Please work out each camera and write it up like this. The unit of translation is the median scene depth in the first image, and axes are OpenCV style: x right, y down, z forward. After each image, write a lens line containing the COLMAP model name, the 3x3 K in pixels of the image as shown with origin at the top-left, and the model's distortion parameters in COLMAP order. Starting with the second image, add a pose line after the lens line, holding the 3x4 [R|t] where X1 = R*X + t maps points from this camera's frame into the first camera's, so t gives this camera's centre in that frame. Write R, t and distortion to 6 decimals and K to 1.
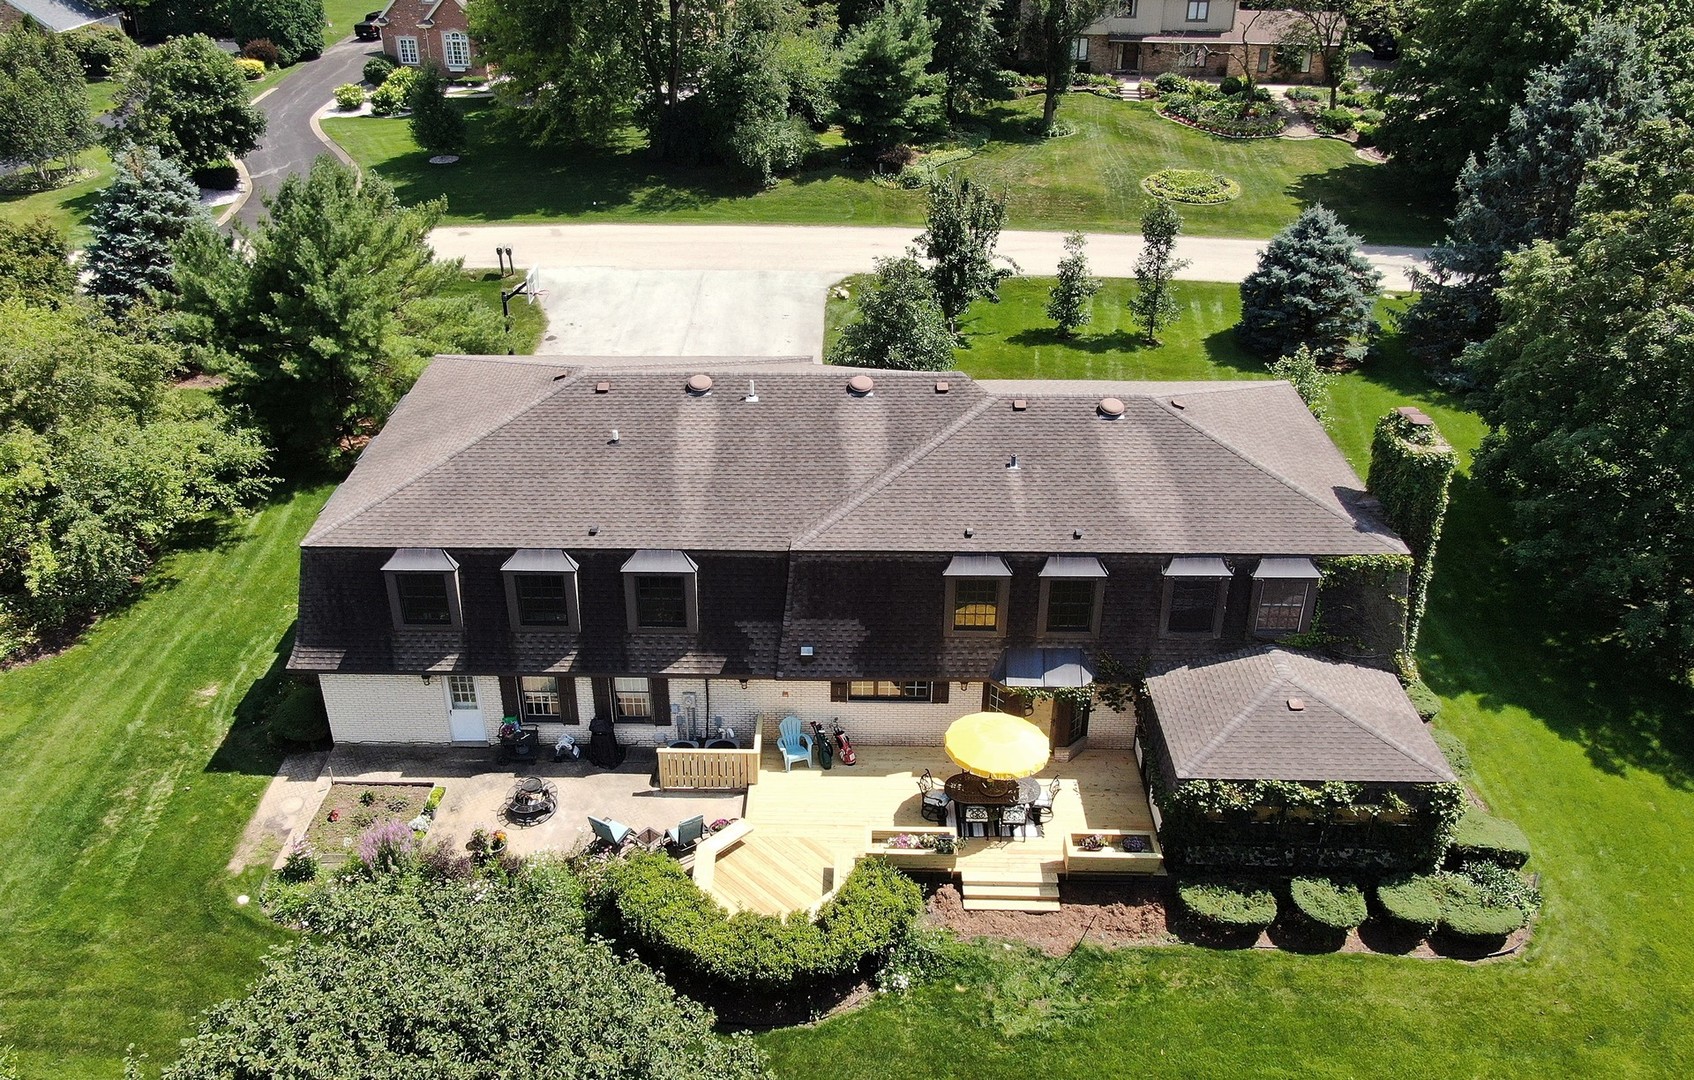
lens RADIAL K [[1419.7, 0, 845.5], [0, 1419.7, 541.1], [0, 0, 1]] dist [0.000974, 0.000958]
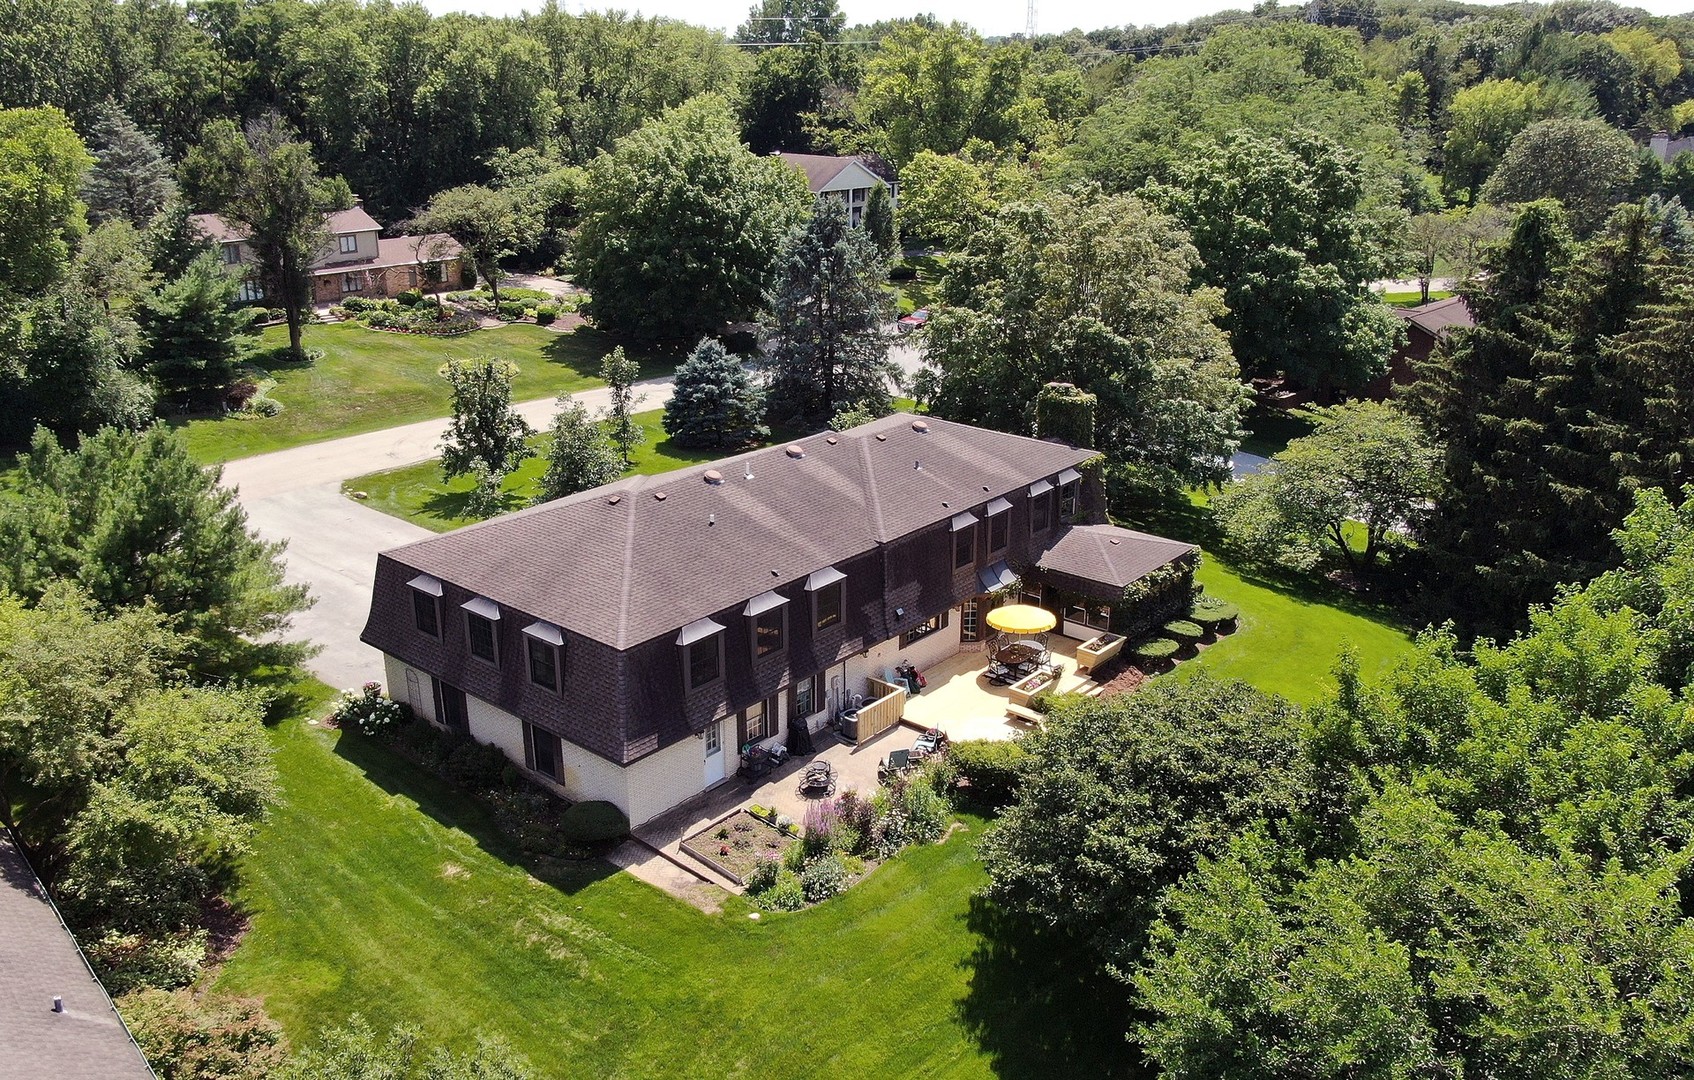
lens RADIAL K [[1419.7, 0, 844.3], [0, 1419.7, 540.5], [0, 0, 1]] dist [0.000974, 0.000958]
pose [[0.624081, -0.255276, 0.738483, -1.094371], [0.374227, 0.927327, 0.004300, -0.016724], [-0.685913, 0.273677, 0.674258, 0.046700]]
